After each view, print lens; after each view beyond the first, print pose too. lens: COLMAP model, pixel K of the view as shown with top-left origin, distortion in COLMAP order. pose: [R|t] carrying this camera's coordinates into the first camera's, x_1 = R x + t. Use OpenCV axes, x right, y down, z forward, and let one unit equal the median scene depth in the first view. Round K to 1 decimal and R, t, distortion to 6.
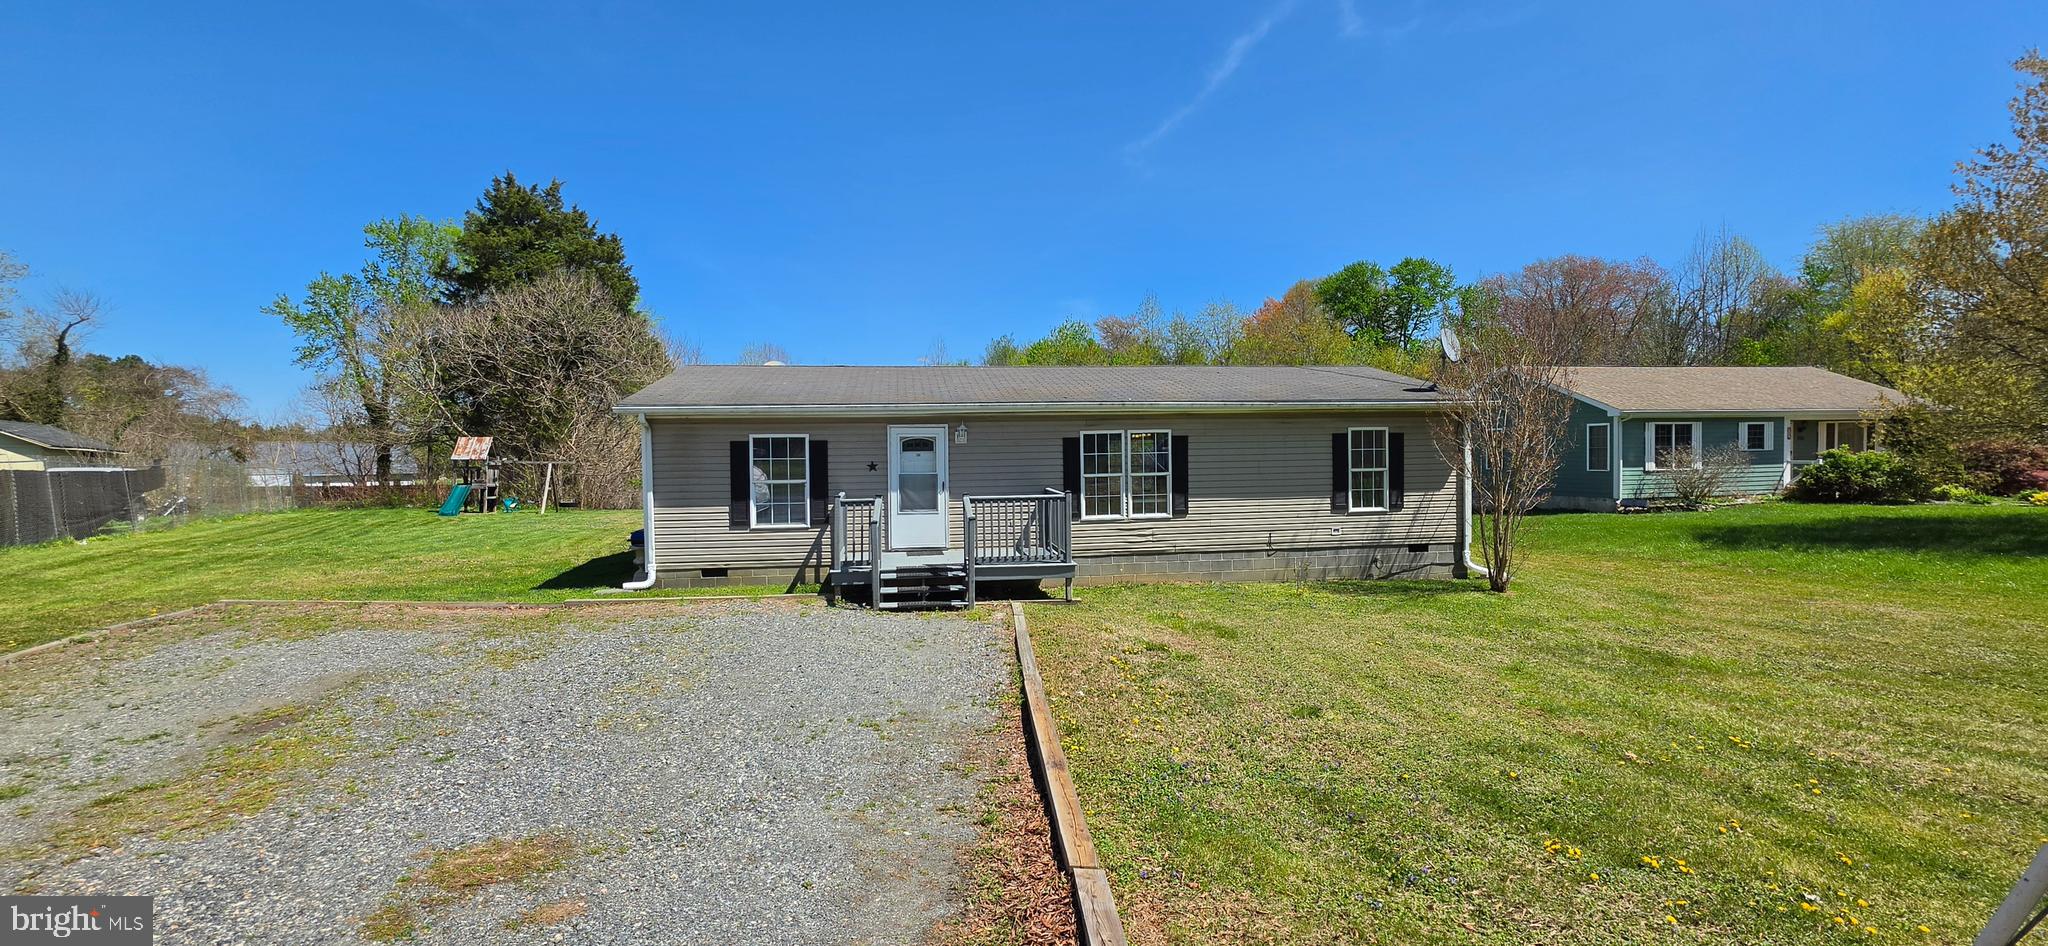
lens RADIAL K [[832.2, 0, 1016.4], [0, 832.2, 483.1], [0, 0, 1]] dist [-0.001617, -0.000660]
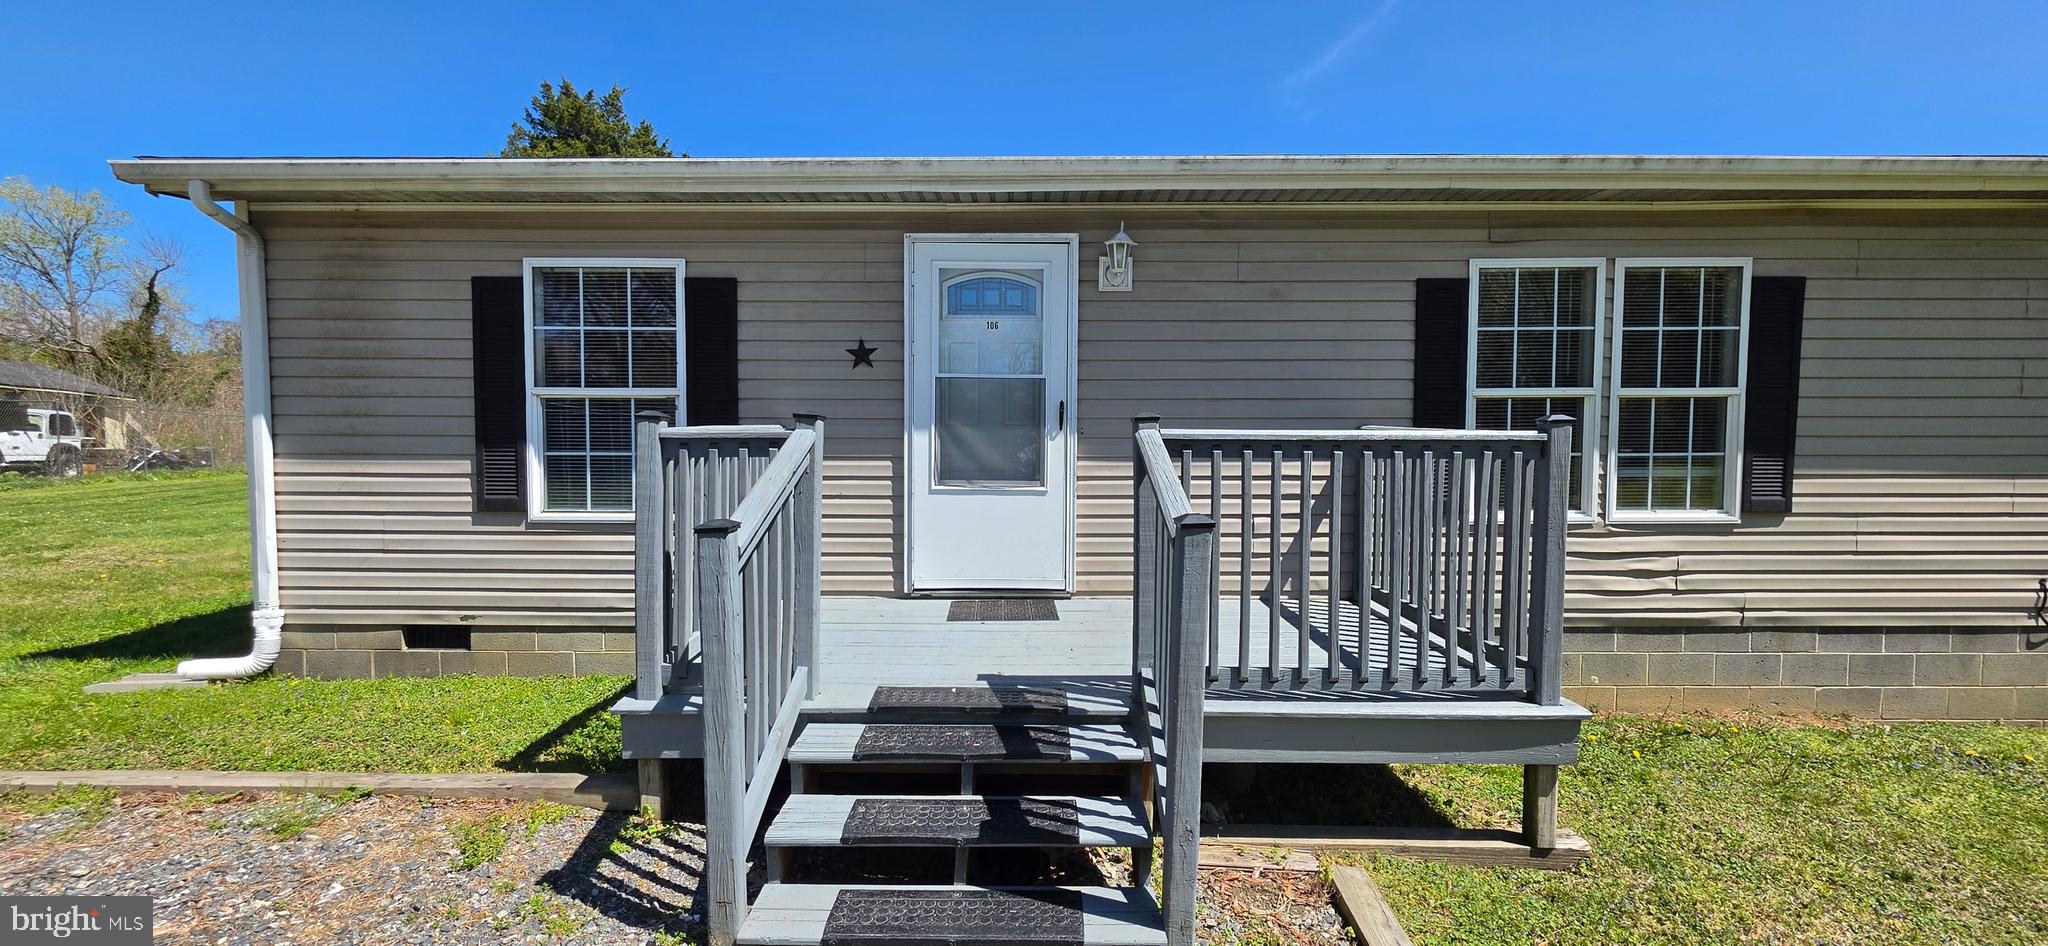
lens RADIAL K [[832.2, 0, 1016.7], [0, 832.2, 478.5], [0, 0, 1]] dist [-0.001617, -0.000660]
pose [[0.988869, 0.024155, -0.146816, -0.054520], [-0.021434, 0.999568, 0.020086, 0.023567], [0.147237, -0.016715, 0.988960, 0.652724]]
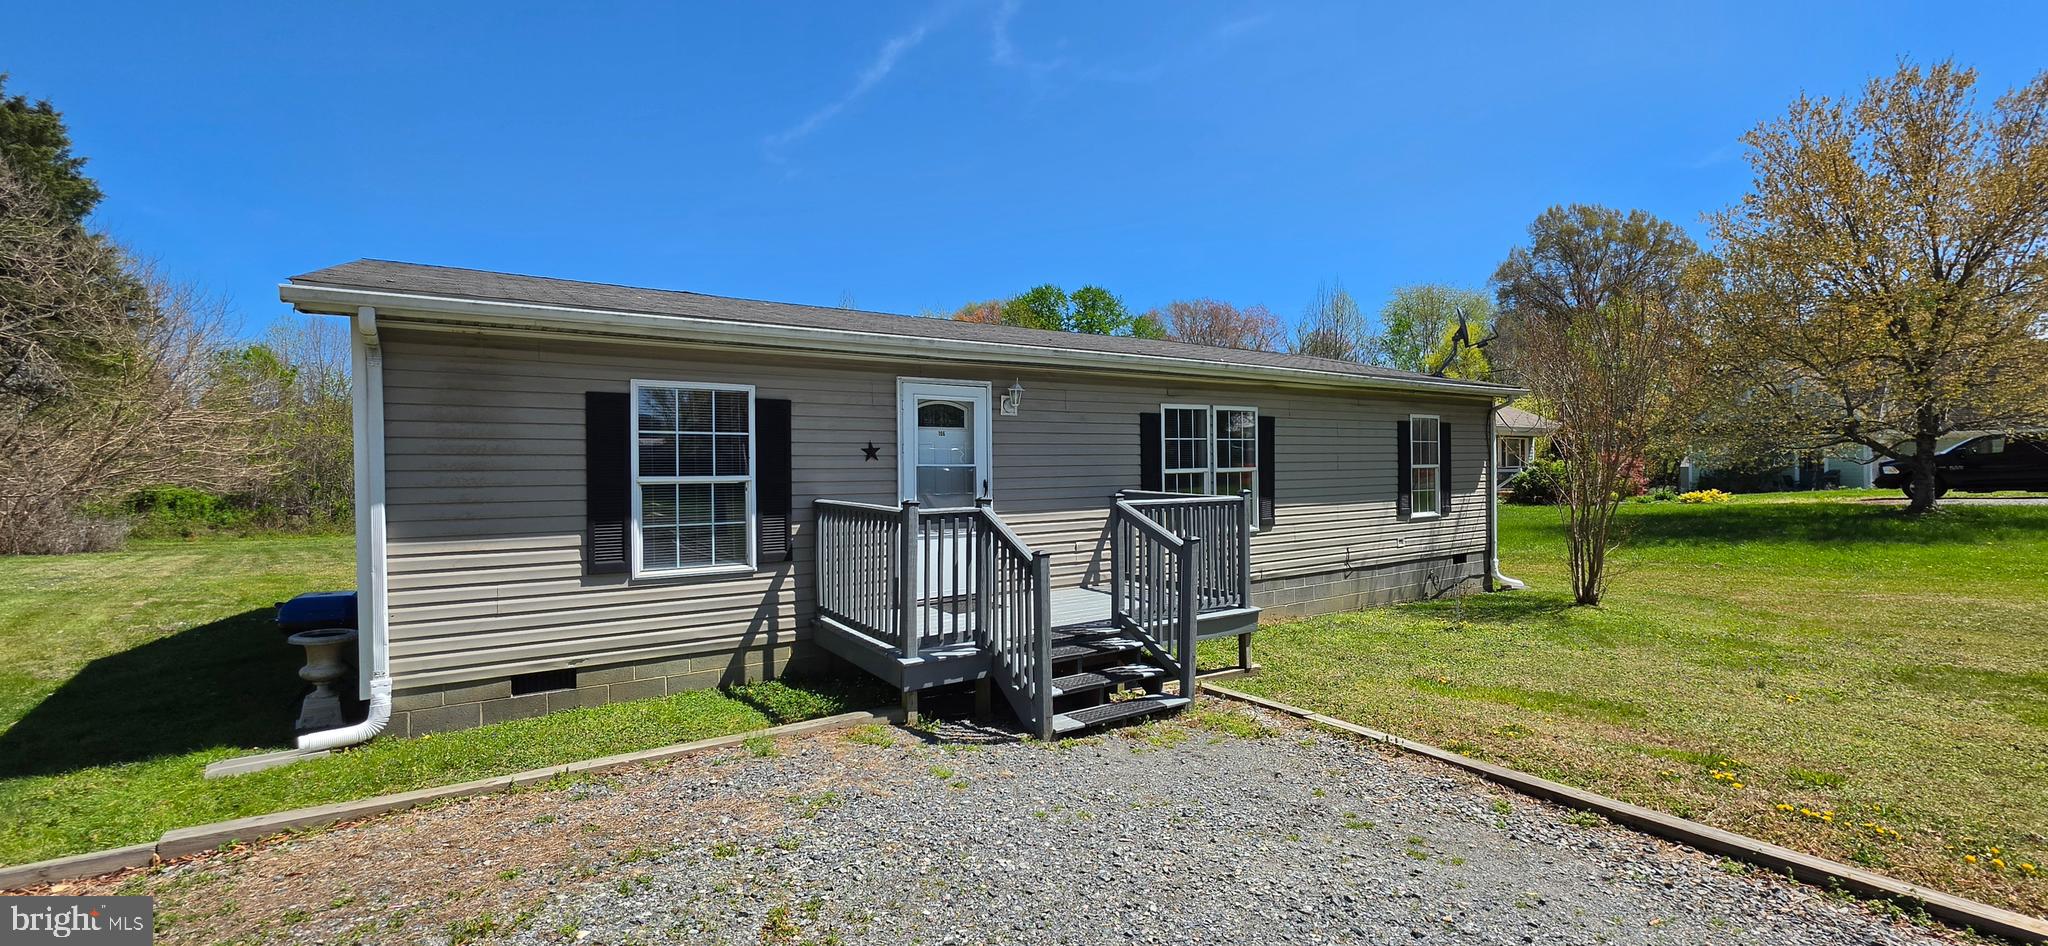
lens RADIAL K [[832.2, 0, 1029.1], [0, 832.2, 481.0], [0, 0, 1]] dist [-0.001617, -0.000660]
pose [[0.900105, -0.003137, 0.435661, -0.312227], [0.015389, 0.999579, -0.024597, 0.013700], [-0.435400, 0.028844, 0.899775, 0.462209]]
